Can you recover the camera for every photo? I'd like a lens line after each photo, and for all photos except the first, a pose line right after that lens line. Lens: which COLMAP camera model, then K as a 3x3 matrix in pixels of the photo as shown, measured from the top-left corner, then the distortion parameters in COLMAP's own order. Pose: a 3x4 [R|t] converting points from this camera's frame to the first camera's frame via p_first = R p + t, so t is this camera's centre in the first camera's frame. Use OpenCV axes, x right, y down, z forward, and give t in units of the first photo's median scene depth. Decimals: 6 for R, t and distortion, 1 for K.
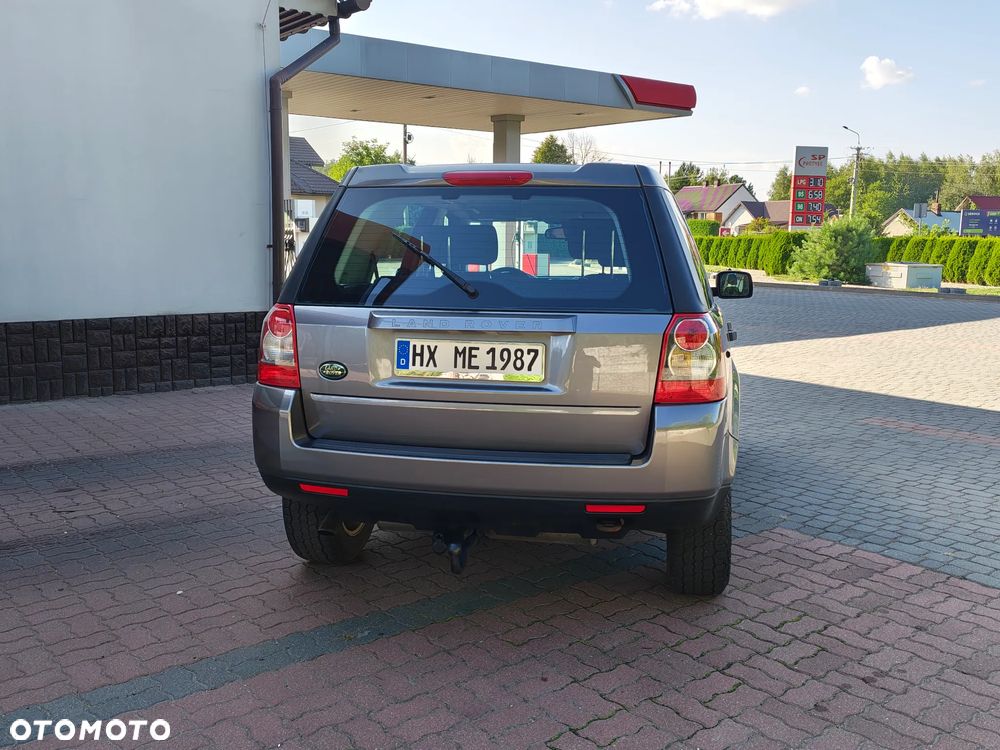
lens RADIAL K [[965.5, 0, 493.9], [0, 965.5, 373.9], [0, 0, 1]] dist [0.071621, -0.073421]
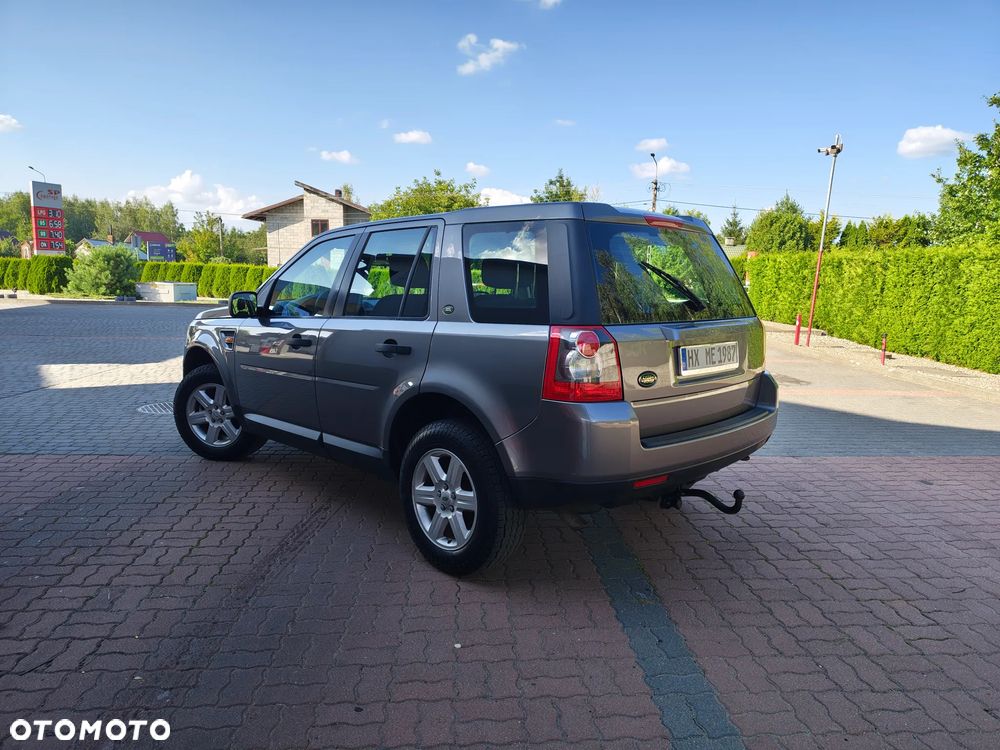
lens RADIAL K [[706.2, 0, 524.7], [0, 706.2, 371.7], [0, 0, 1]] dist [0.009553, -0.006705]
pose [[0.533005, -0.114631, 0.838311, -0.361853], [0.102753, 0.992216, 0.070344, -0.033237], [-0.839850, 0.048646, 0.540635, 0.251722]]
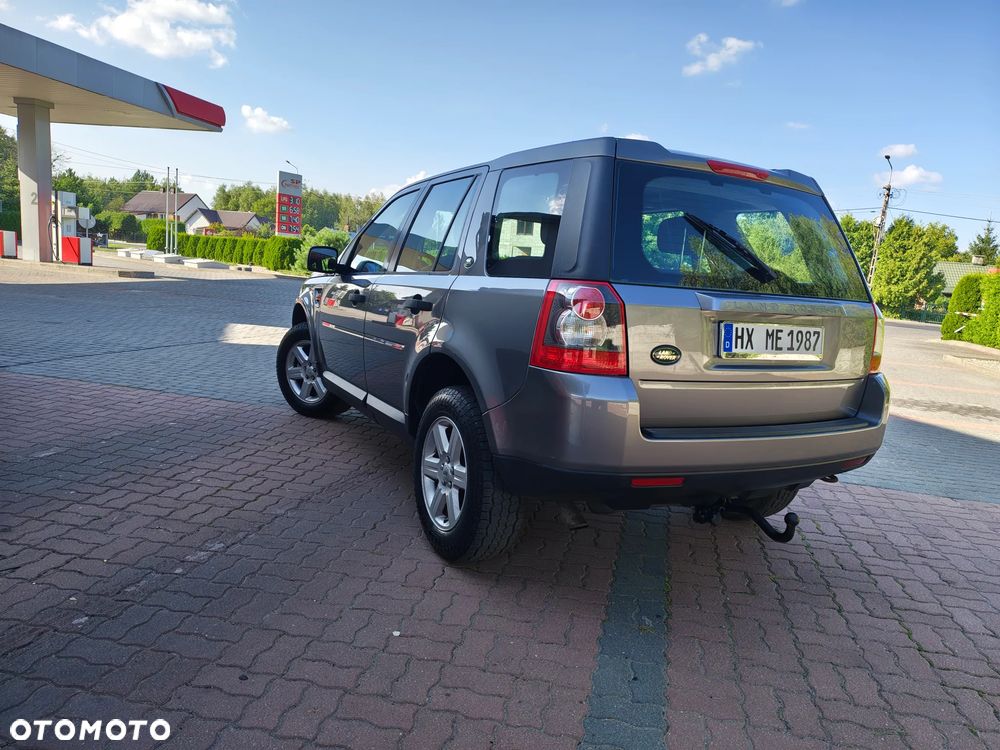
lens RADIAL K [[707.4, 0, 524.6], [0, 707.4, 381.6], [0, 0, 1]] dist [0.006241, -0.006172]
pose [[0.752475, -0.053818, 0.656418, -0.272396], [0.019391, 0.998034, 0.059597, -0.008243], [-0.658335, -0.032116, 0.752039, 0.218241]]
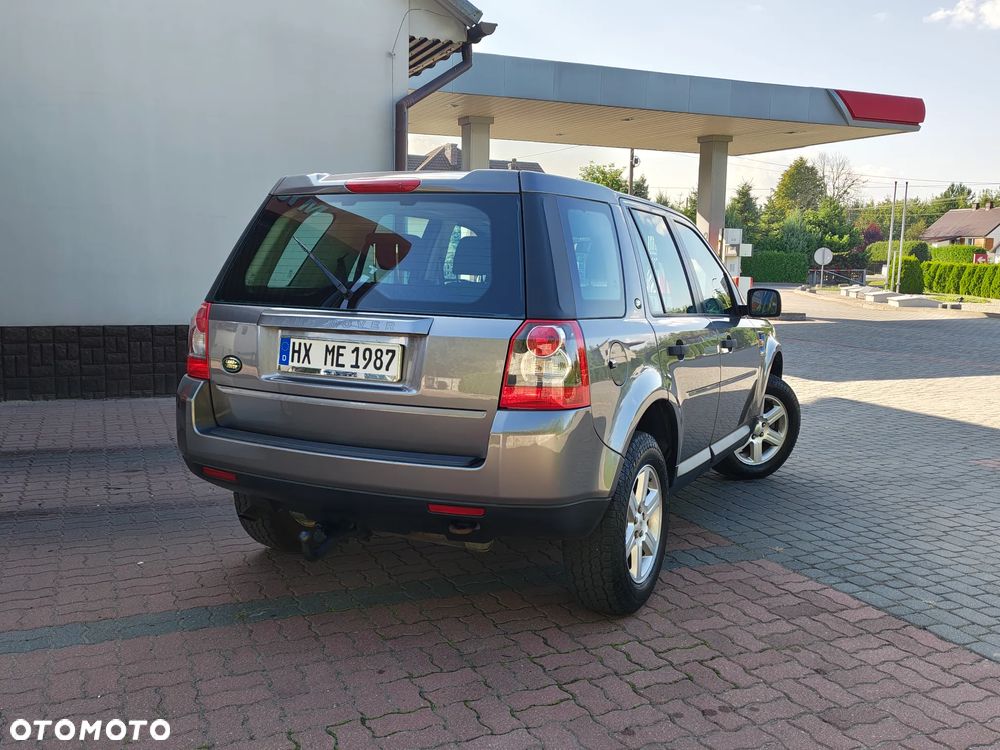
lens RADIAL K [[965.5, 0, 493.9], [0, 965.5, 373.9], [0, 0, 1]] dist [0.071621, -0.073421]
pose [[0.966590, 0.041866, -0.252884, 0.147886], [-0.048206, 0.998658, -0.018925, 0.005225], [0.251752, 0.030483, 0.967311, 0.010767]]
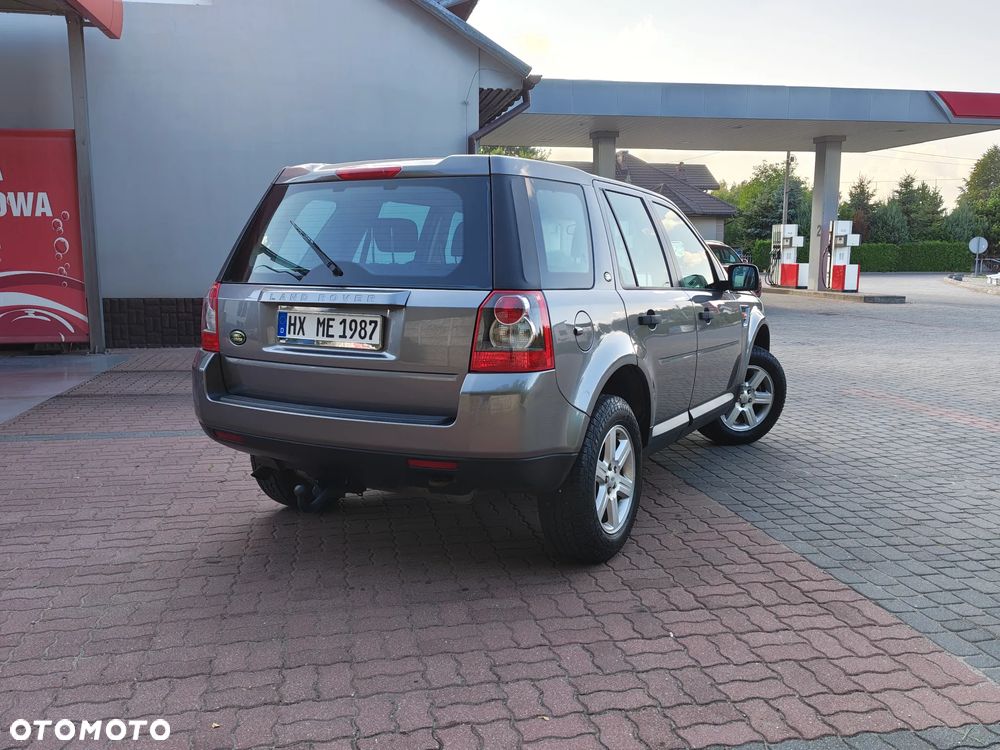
lens RADIAL K [[904.7, 0, 476.6], [0, 904.7, 376.6], [0, 0, 1]] dist [0.082168, -0.109613]
pose [[0.878431, 0.059265, -0.474180, 0.439626], [-0.064020, 0.997930, 0.006127, 0.045933], [0.473562, 0.024975, 0.880406, -0.190739]]
